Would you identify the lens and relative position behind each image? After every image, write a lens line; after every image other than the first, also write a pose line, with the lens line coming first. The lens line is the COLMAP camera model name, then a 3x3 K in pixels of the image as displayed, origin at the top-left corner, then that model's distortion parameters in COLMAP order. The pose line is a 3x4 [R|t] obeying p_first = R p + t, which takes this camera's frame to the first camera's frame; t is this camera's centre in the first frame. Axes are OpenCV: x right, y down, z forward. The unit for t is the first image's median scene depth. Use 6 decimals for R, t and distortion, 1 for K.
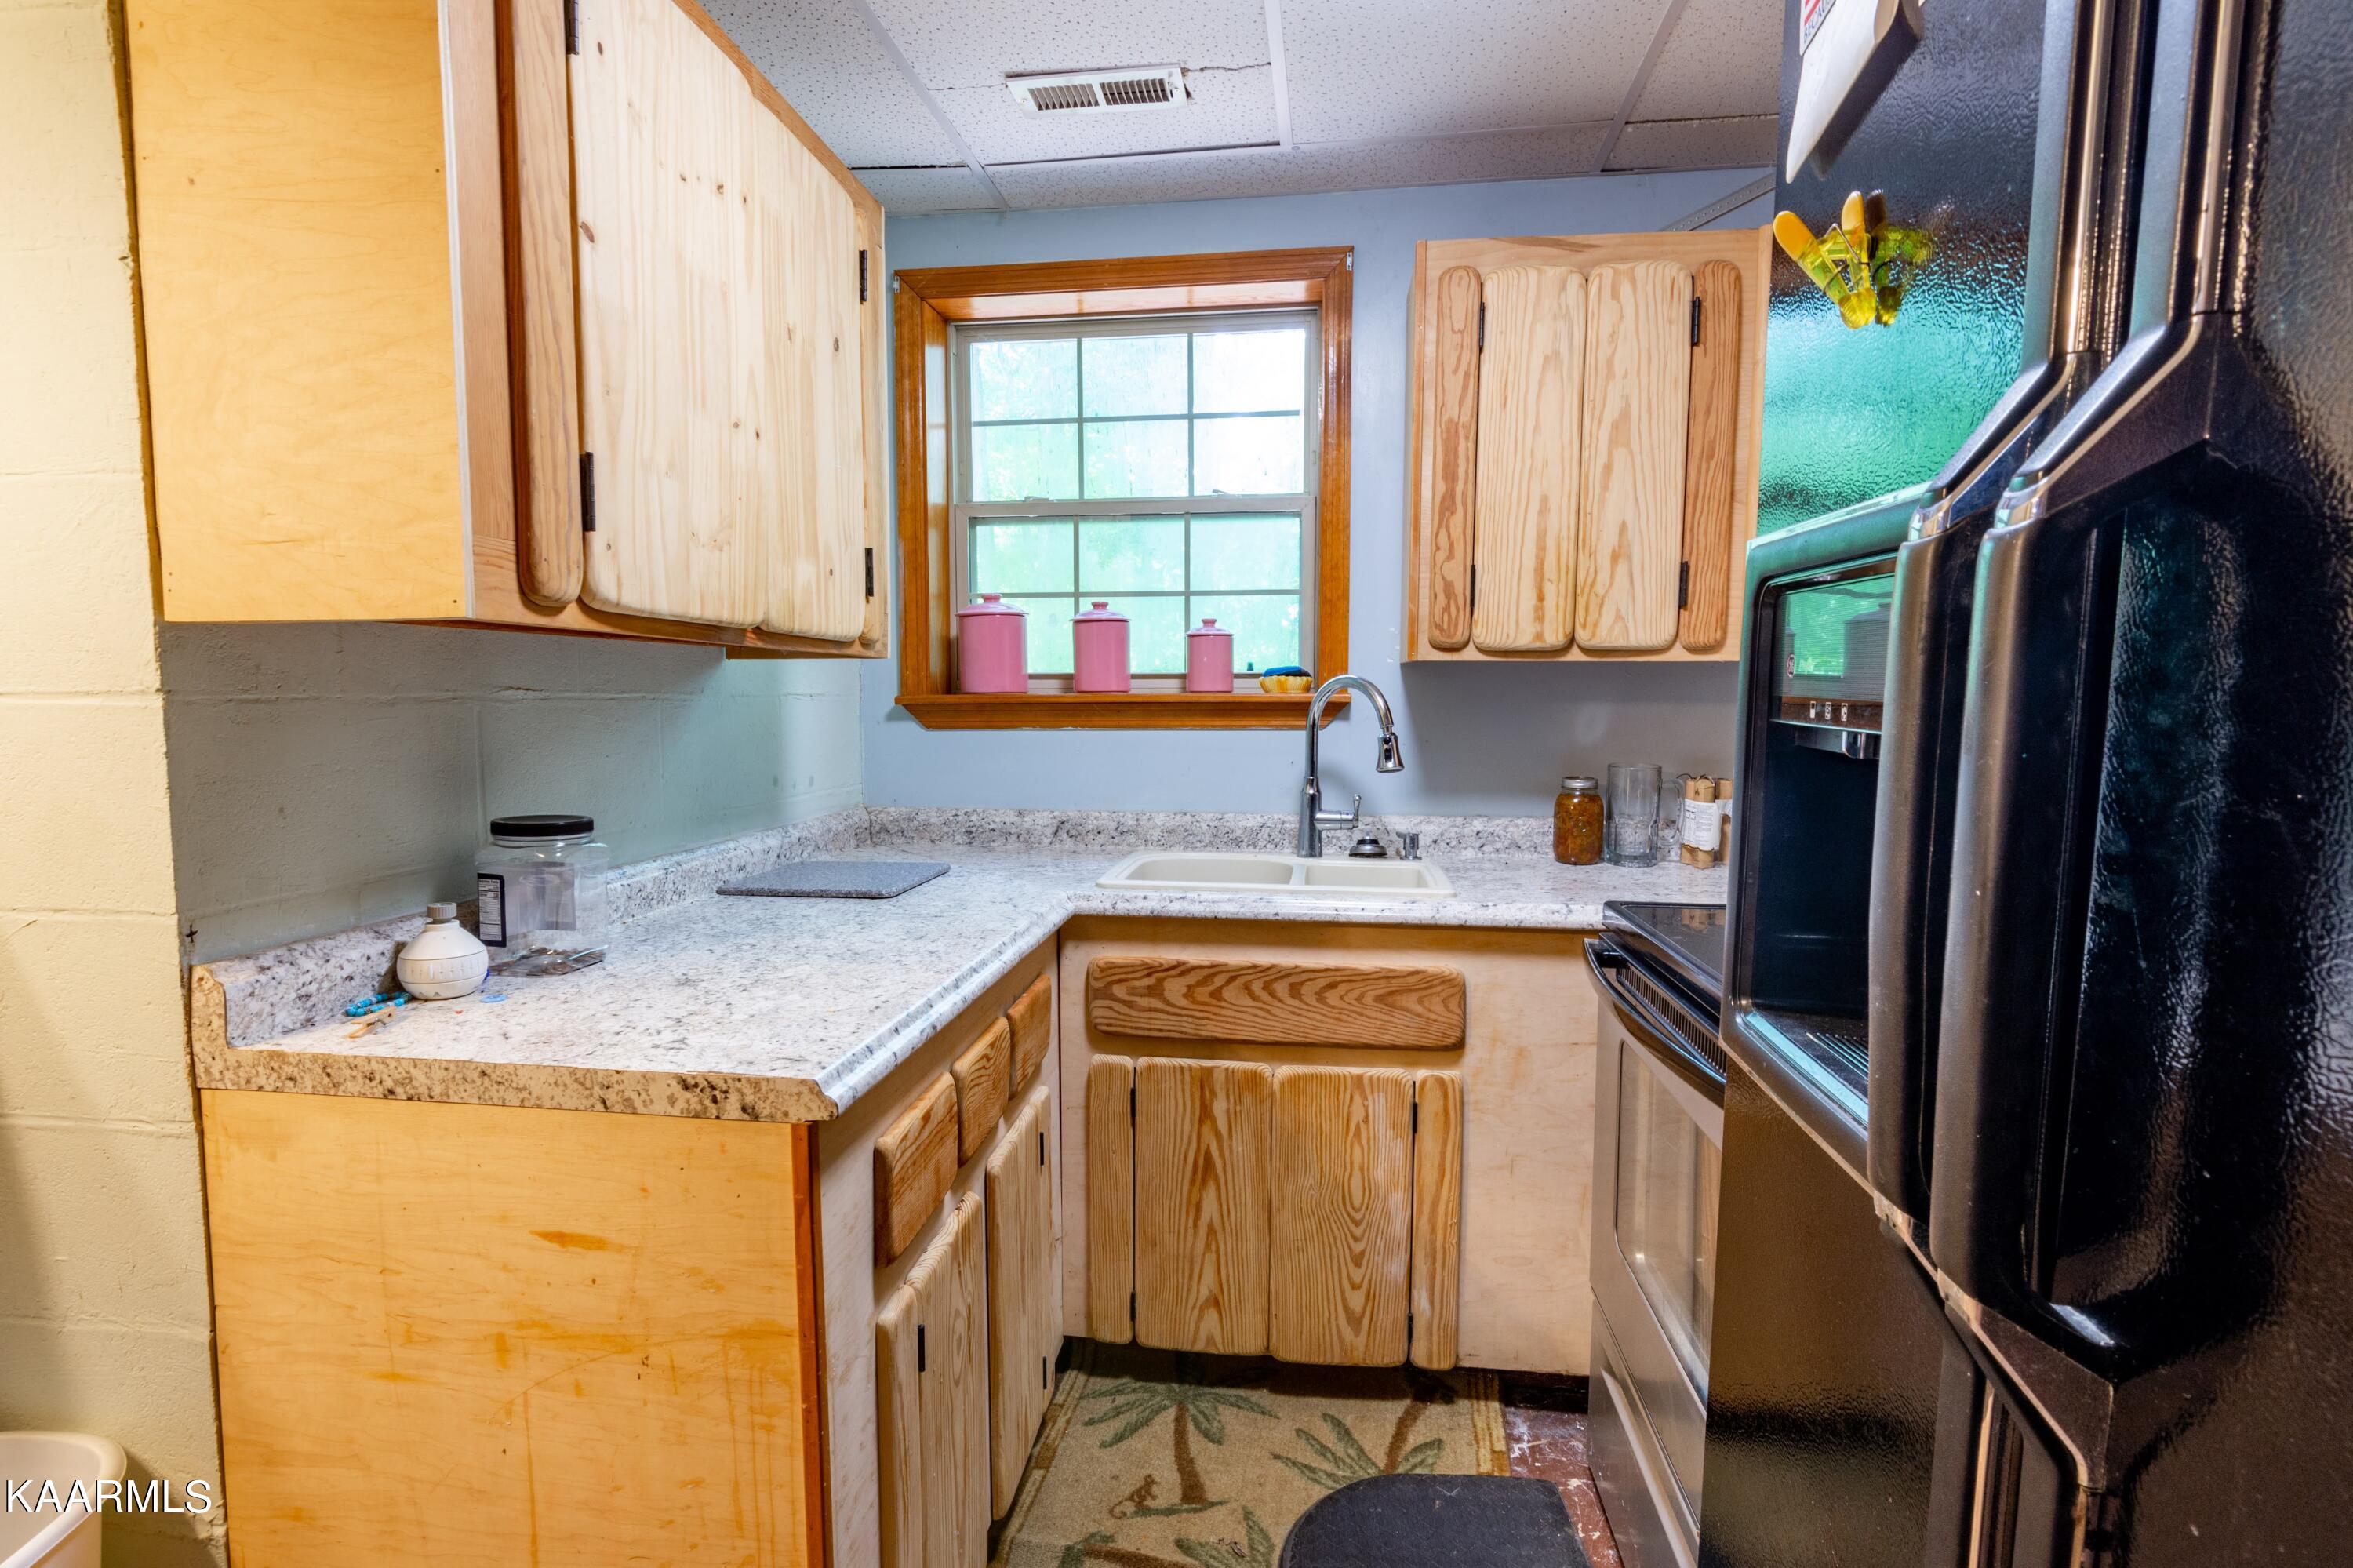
lens RADIAL K [[1144.9, 0, 1176.5], [0, 1144.9, 784.0], [0, 0, 1]] dist [-0.000821, -0.000341]
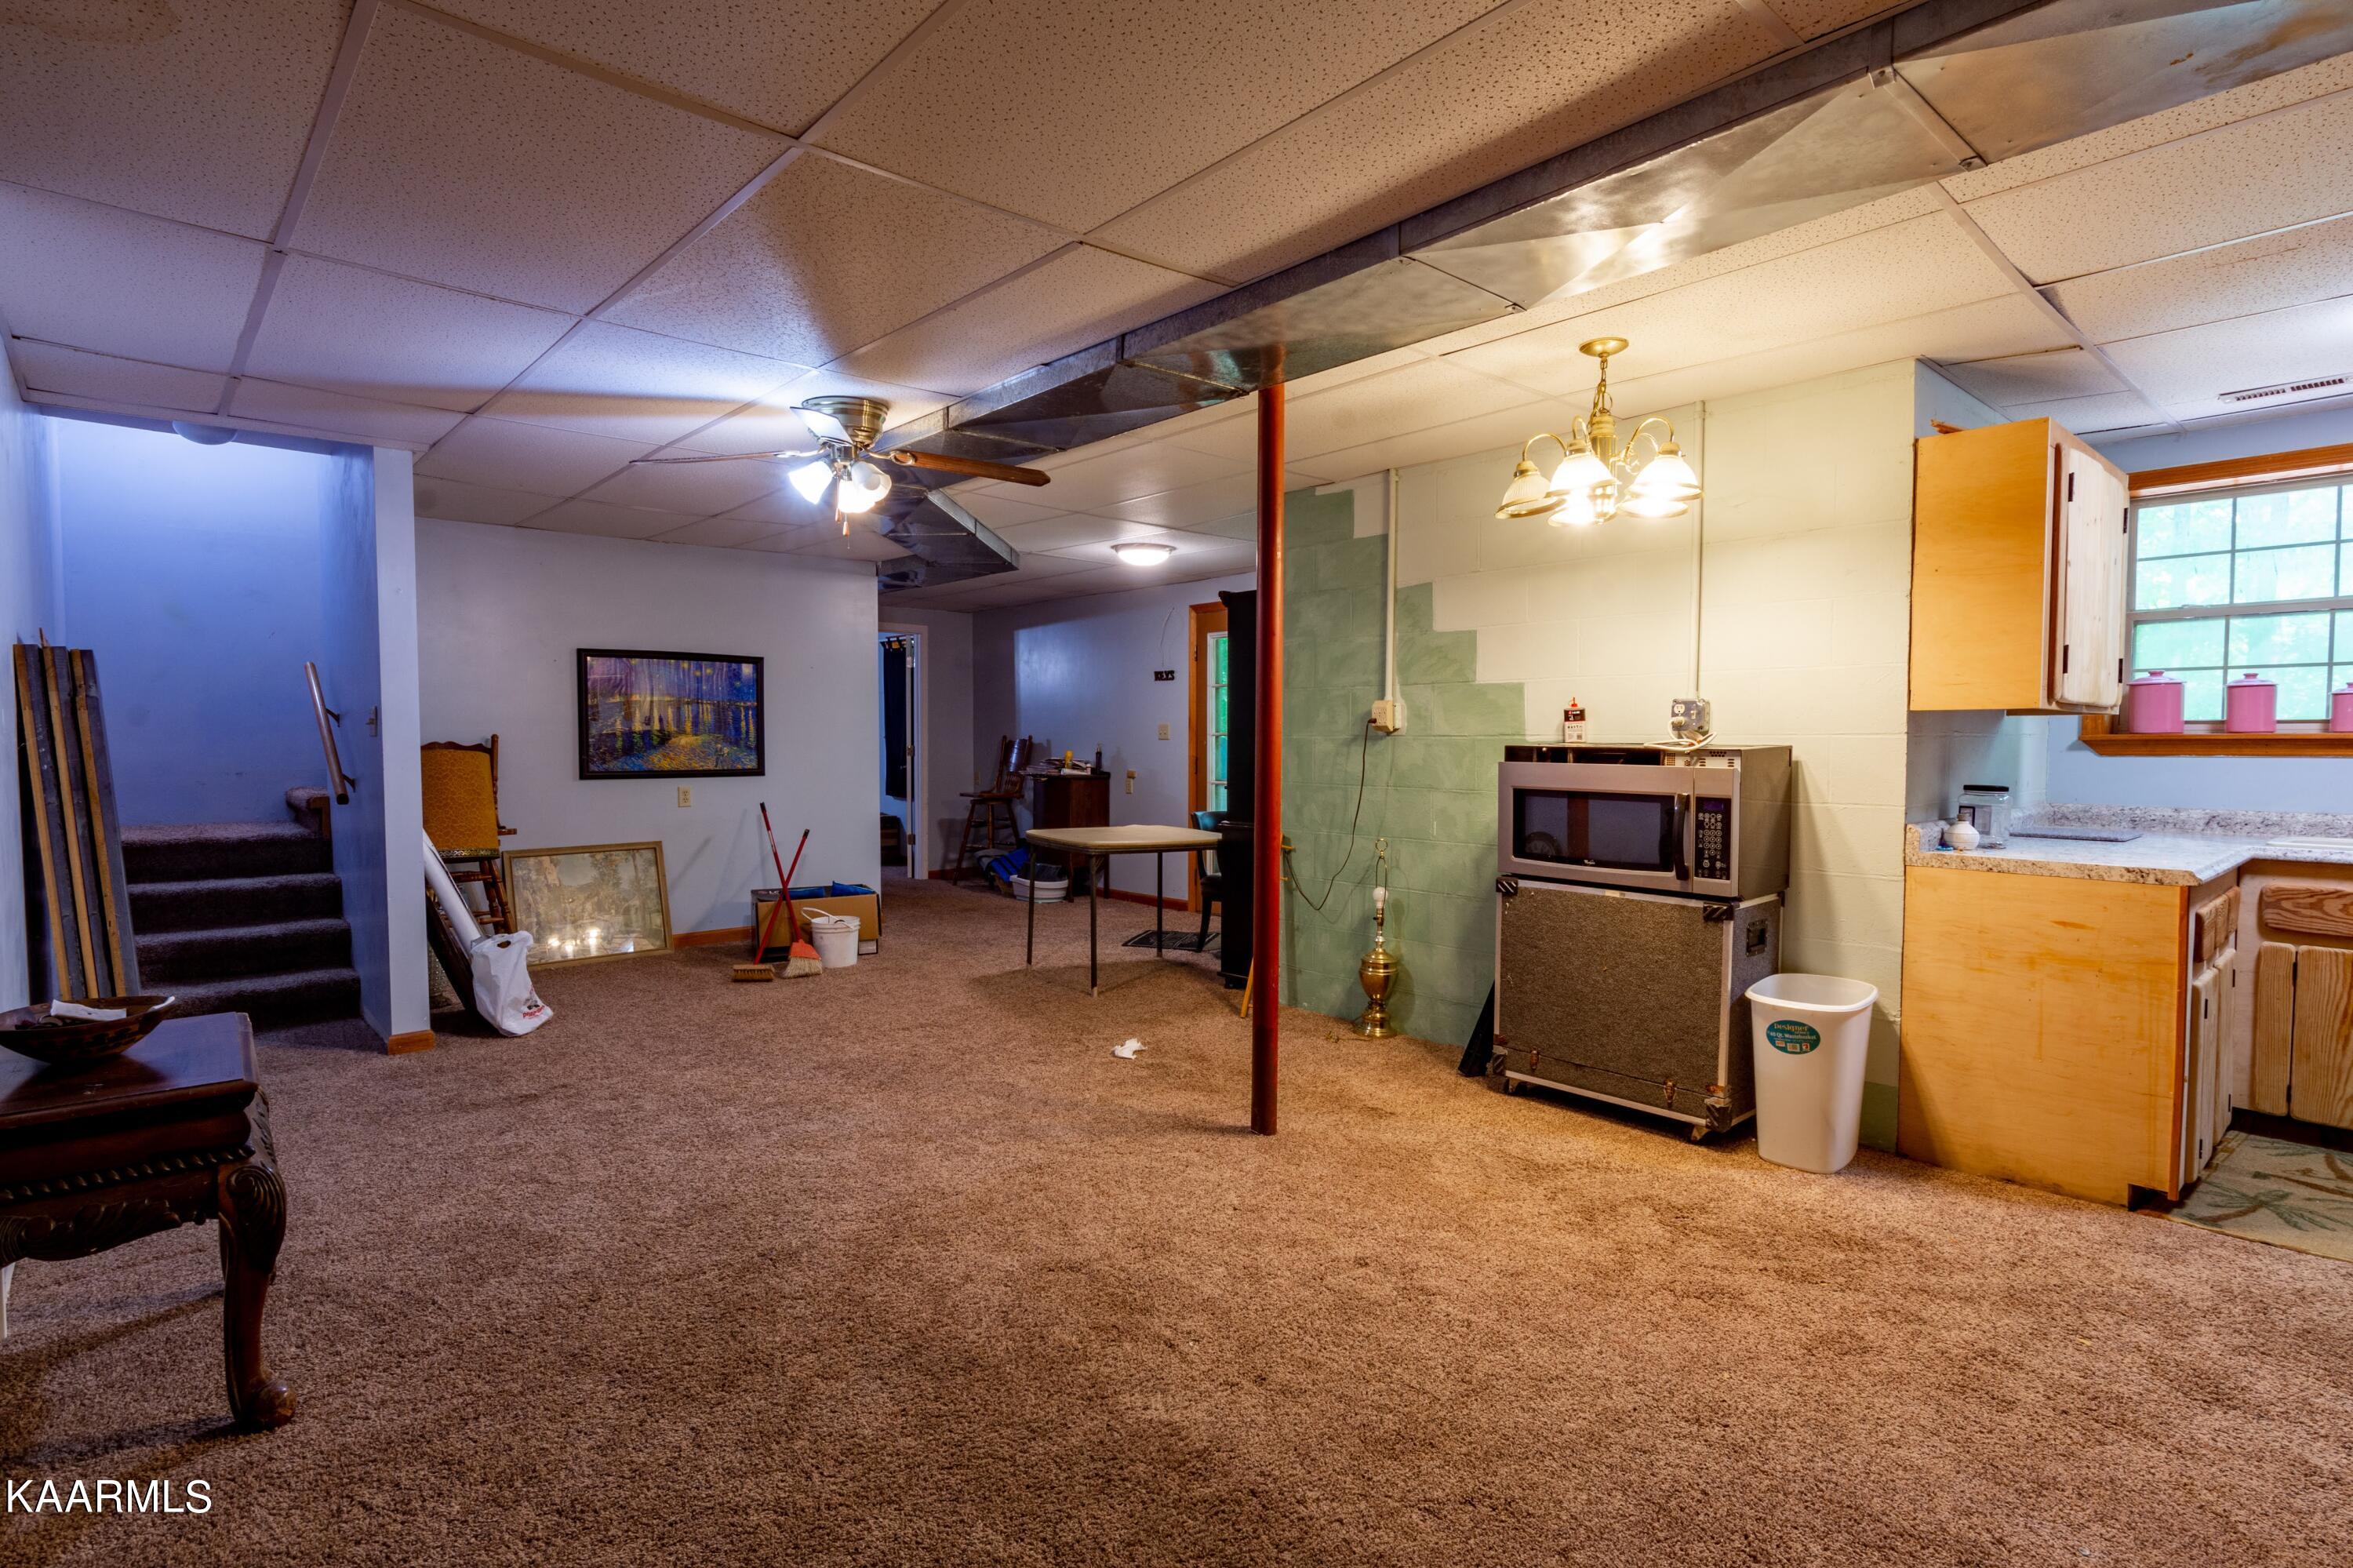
lens RADIAL K [[1170.6, 0, 1177.6], [0, 1170.6, 788.7], [0, 0, 1]] dist [-0.002368, 0.001693]
pose [[0.761628, 0.028641, -0.647381, -0.184556], [-0.050983, 0.998575, -0.015802, 0.117716], [0.646005, 0.045040, 0.762003, -1.414411]]
